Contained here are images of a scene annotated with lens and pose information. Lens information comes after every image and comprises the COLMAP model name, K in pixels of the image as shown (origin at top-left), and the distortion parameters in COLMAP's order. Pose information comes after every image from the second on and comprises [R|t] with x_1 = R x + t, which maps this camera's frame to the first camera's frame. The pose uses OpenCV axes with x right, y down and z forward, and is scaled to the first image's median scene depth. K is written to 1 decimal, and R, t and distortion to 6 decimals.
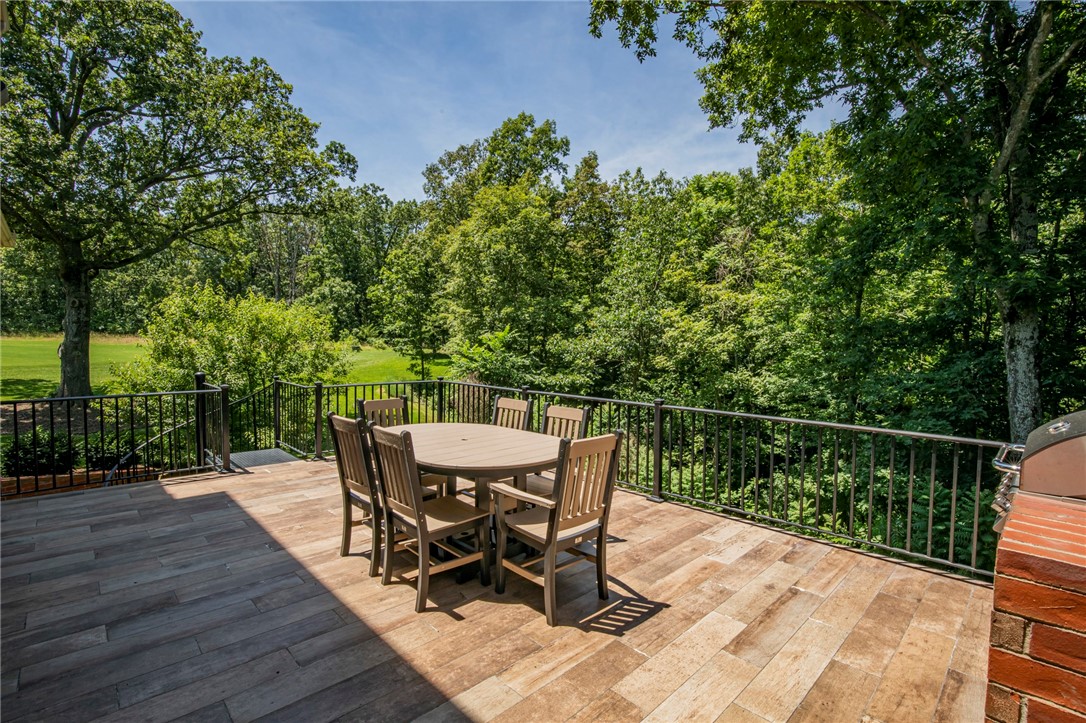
lens RADIAL K [[508.1, 0, 545.6], [0, 508.1, 361.8], [0, 0, 1]] dist [-0.039040, 0.008978]
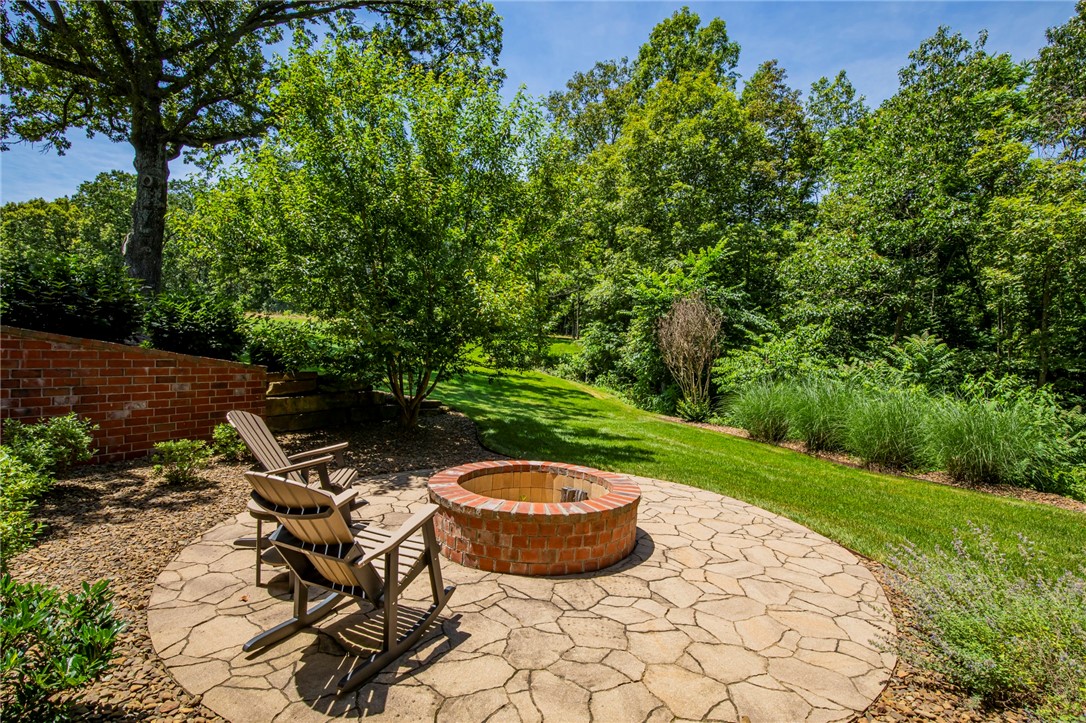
lens RADIAL K [[520.4, 0, 543.0], [0, 520.4, 361.5], [0, 0, 1]] dist [-0.030373, 0.001398]
pose [[0.994852, 0.027030, -0.097666, -0.180309], [-0.030016, 0.999122, -0.029234, 0.092933], [0.096790, 0.032015, 0.994790, 0.195580]]
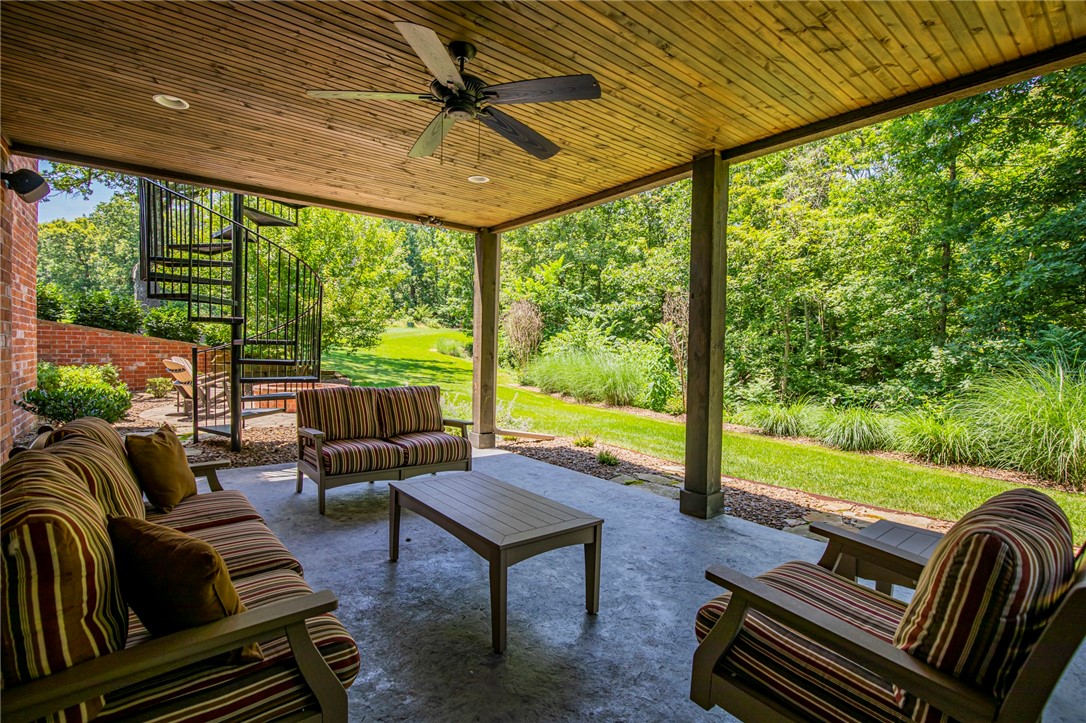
lens RADIAL K [[512.9, 0, 544.8], [0, 512.9, 359.1], [0, 0, 1]] dist [-0.039562, 0.006086]
pose [[0.994413, 0.007982, -0.105260, -0.000657], [-0.010972, 0.999552, -0.027857, 0.112317], [0.104991, 0.028856, 0.994054, 0.022518]]
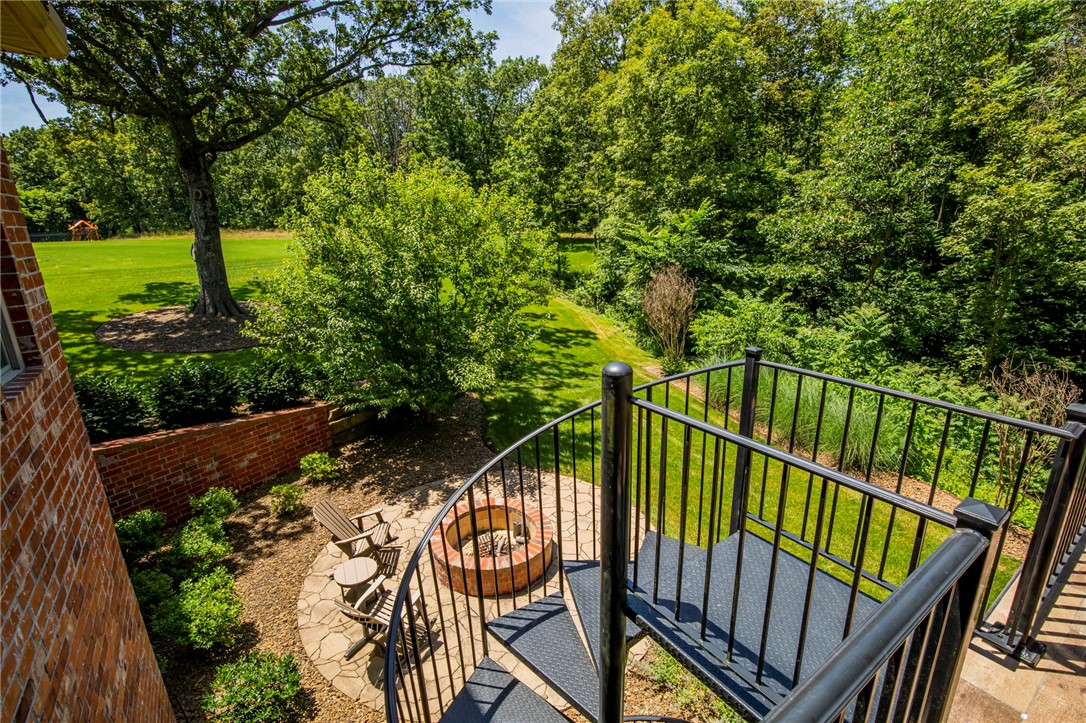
lens RADIAL K [[504.5, 0, 541.3], [0, 504.5, 363.9], [0, 0, 1]] dist [-0.027683, -0.000237]
pose [[0.983365, 0.013605, -0.181132, -0.129874], [0.029100, 0.972511, 0.231030, -0.009670], [0.179296, -0.232457, 0.955938, 0.134128]]
